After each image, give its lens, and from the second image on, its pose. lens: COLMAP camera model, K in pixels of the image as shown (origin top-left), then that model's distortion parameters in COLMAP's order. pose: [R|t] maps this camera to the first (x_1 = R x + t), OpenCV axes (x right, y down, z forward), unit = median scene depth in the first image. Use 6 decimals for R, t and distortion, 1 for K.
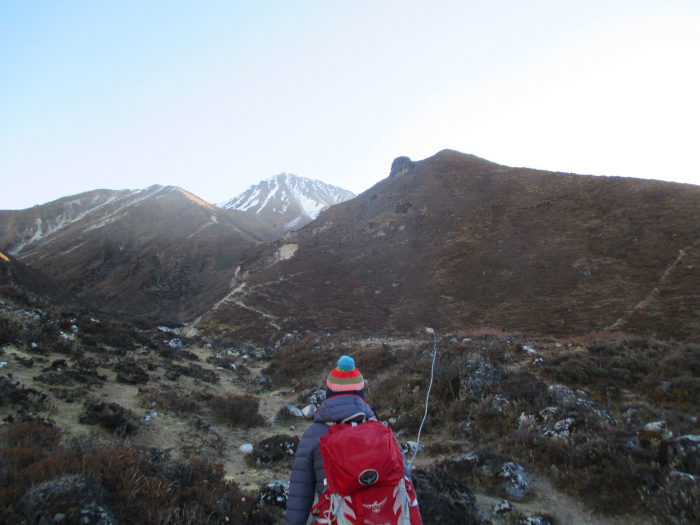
lens RADIAL K [[592.0, 0, 351.5], [0, 592.0, 263.9], [0, 0, 1]] dist [-0.021791, 0.011146]
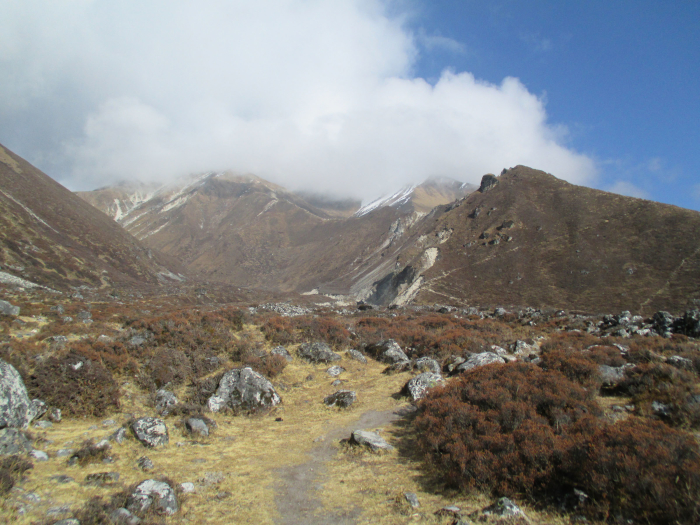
lens RADIAL K [[592.0, 0, 348.8], [0, 592.0, 261.1], [0, 0, 1]] dist [-0.021791, 0.011146]
pose [[0.998653, -0.015260, -0.049598, -0.313410], [0.018059, 0.998240, 0.056491, -0.114121], [0.048649, -0.057311, 0.997170, -0.706201]]
